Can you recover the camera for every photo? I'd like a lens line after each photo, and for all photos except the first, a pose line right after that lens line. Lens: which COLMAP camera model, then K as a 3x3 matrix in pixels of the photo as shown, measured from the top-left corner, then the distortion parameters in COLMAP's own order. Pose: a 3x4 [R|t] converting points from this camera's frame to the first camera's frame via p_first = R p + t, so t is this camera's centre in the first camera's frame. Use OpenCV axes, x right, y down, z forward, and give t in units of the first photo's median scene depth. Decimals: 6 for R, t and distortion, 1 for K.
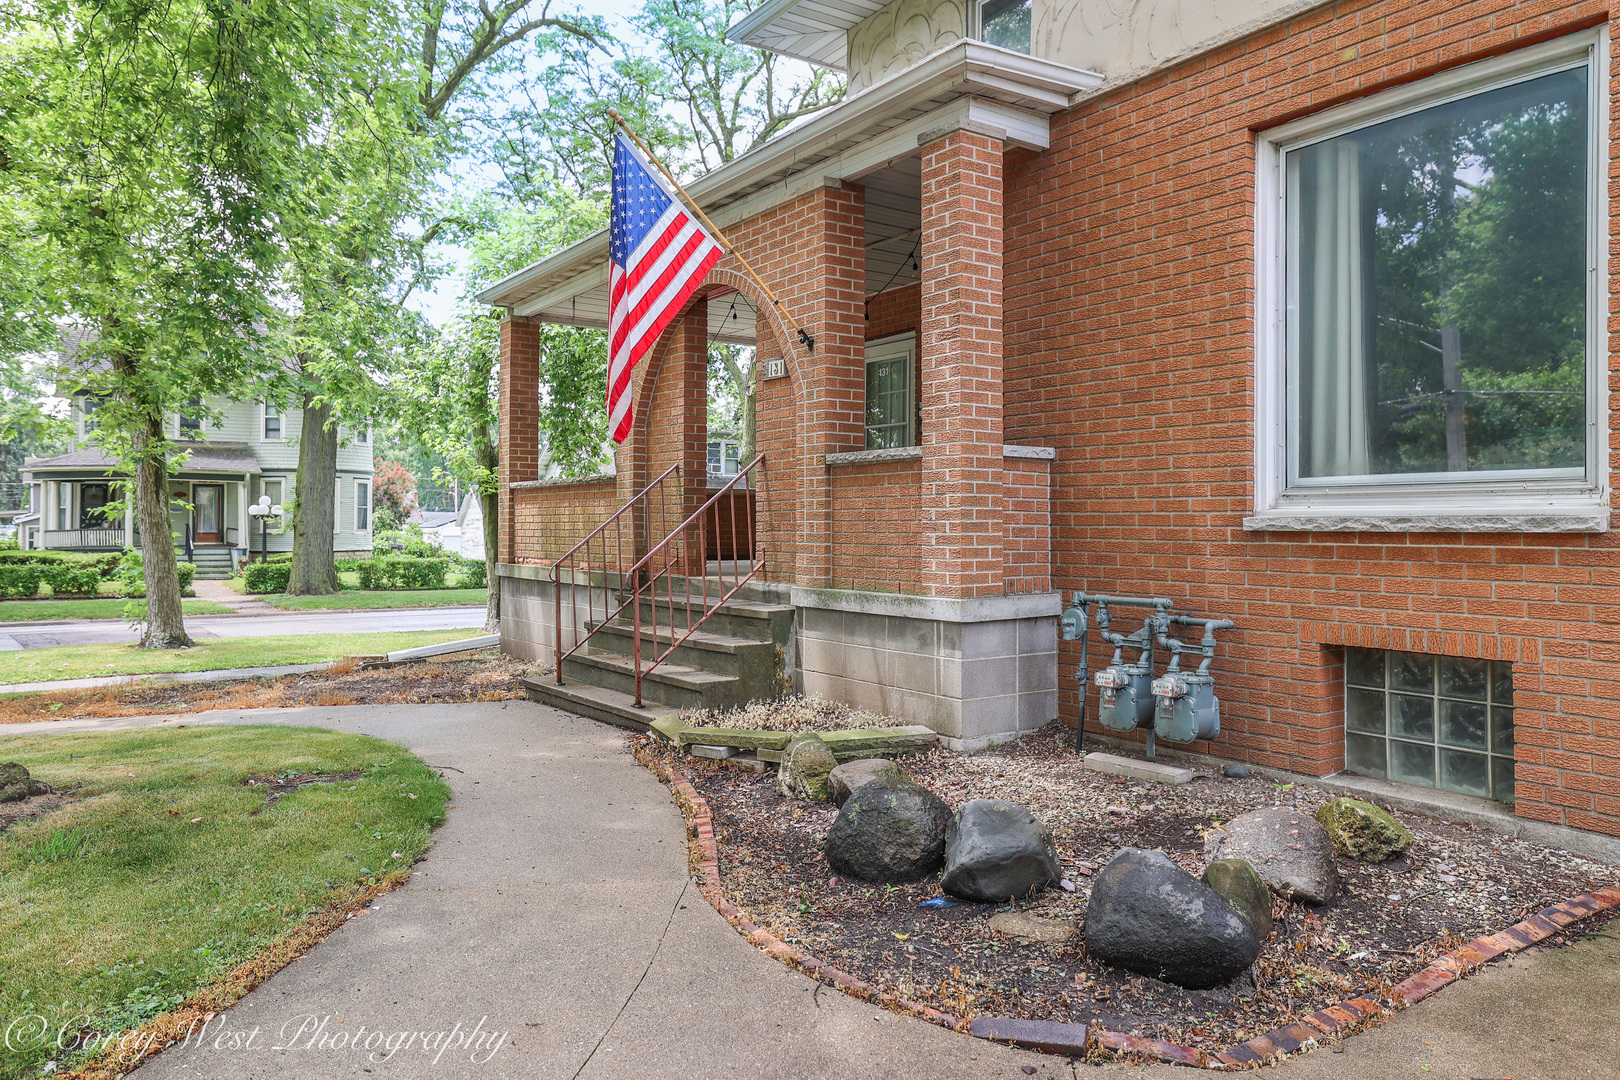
lens RADIAL K [[1098.7, 0, 809.0], [0, 1098.7, 521.6], [0, 0, 1]] dist [-0.001776, -0.000032]
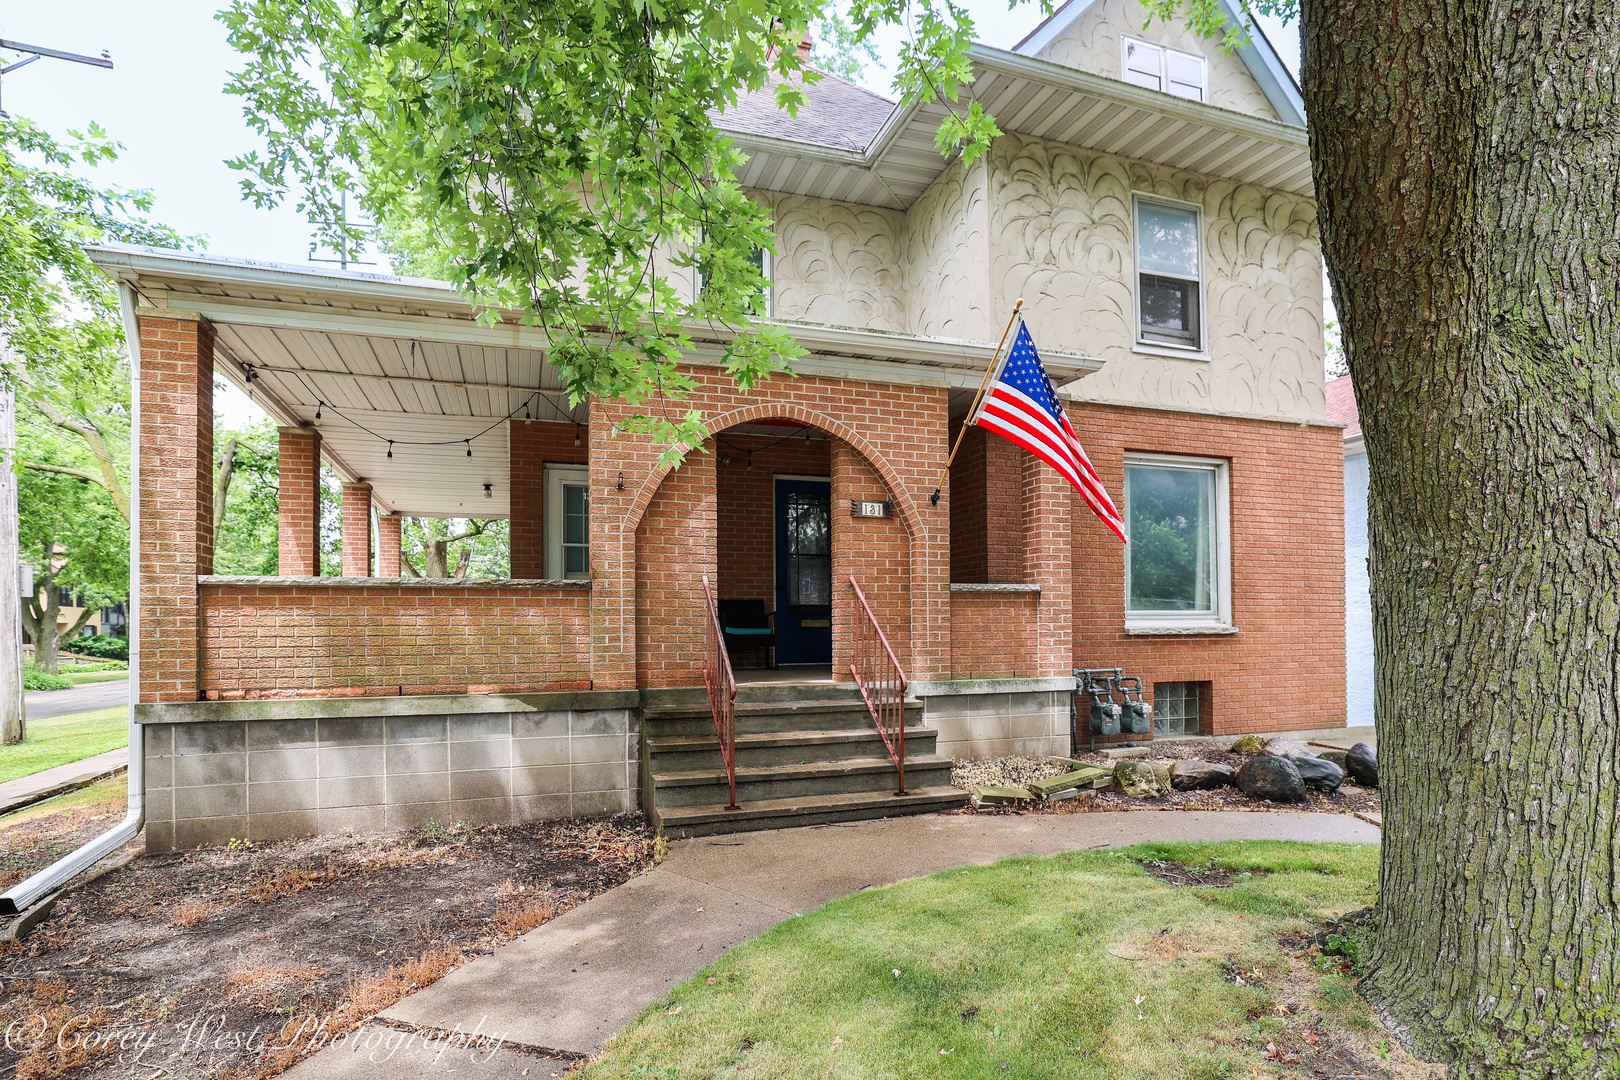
lens RADIAL K [[825.1, 0, 808.4], [0, 825.1, 624.7], [0, 0, 1]] dist [-0.013241, 0.000545]
pose [[0.298527, 0.002354, 0.954398, -1.094010], [0.003539, 0.999987, -0.003573, -0.006244], [-0.954395, 0.004444, 0.298515, 0.911393]]
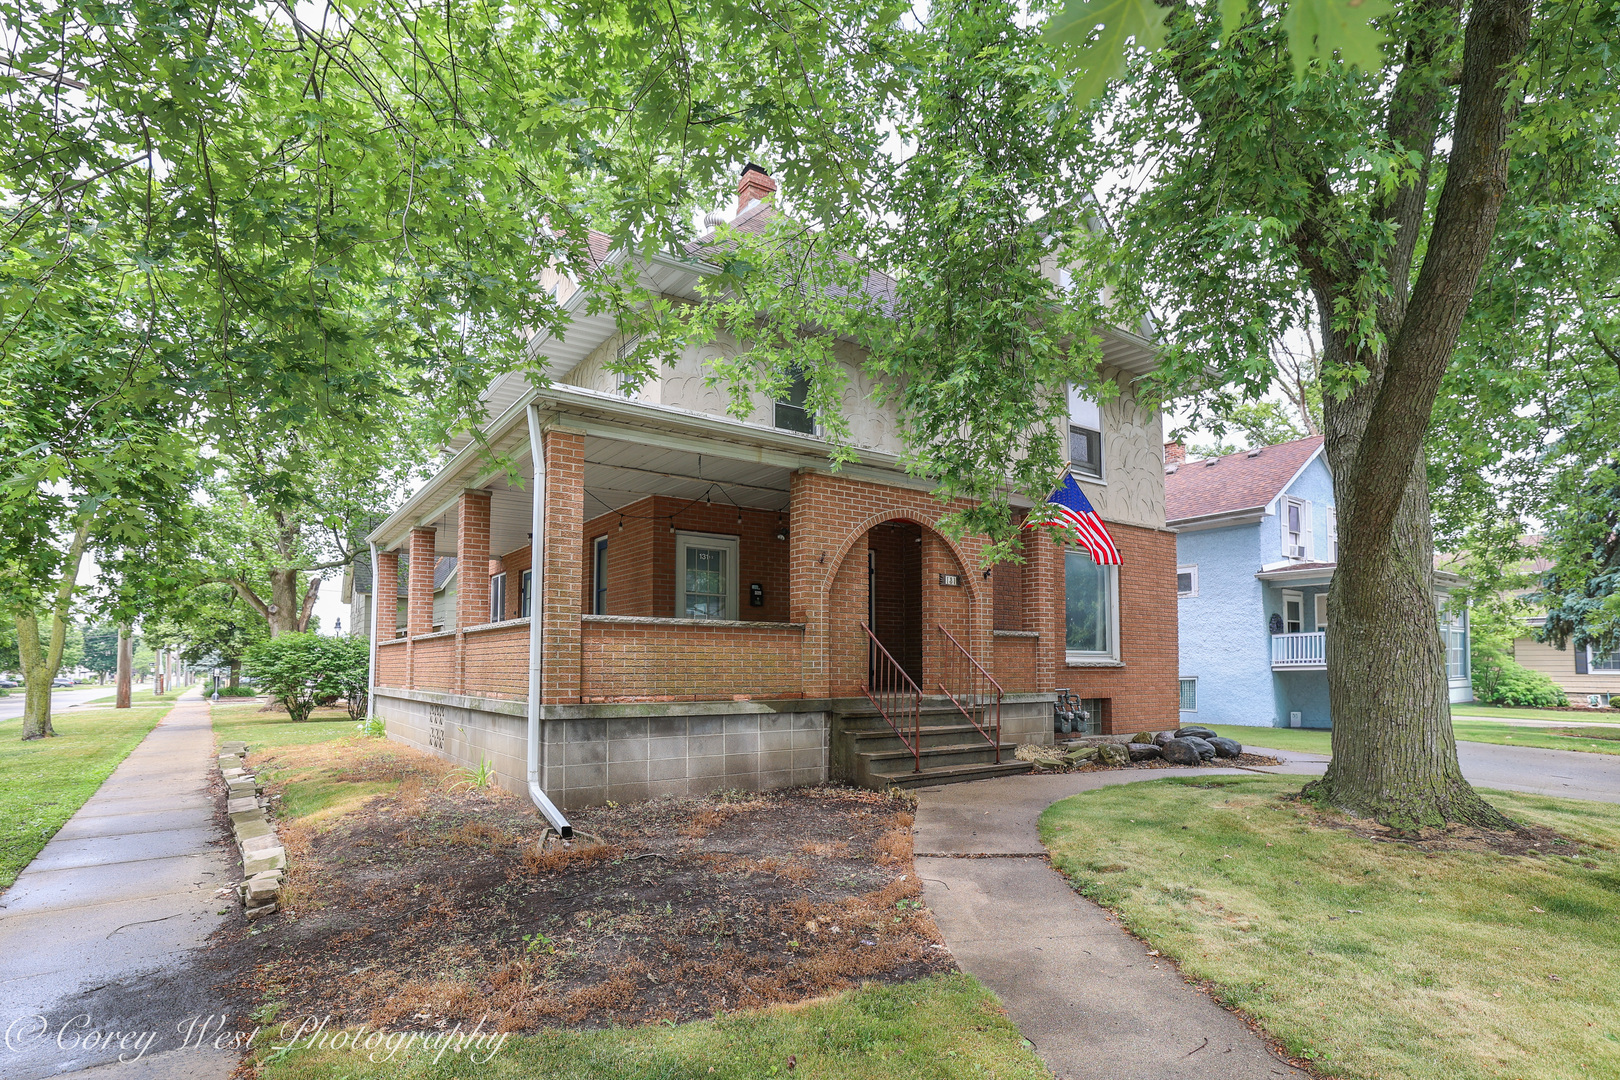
lens RADIAL K [[825.1, 0, 808.4], [0, 825.1, 624.7], [0, 0, 1]] dist [-0.013241, 0.000545]
pose [[0.012318, 0.051390, 0.998603, -1.663378], [-0.006023, 0.998664, -0.051318, 0.011801], [-0.999906, -0.005382, 0.012611, 1.414635]]
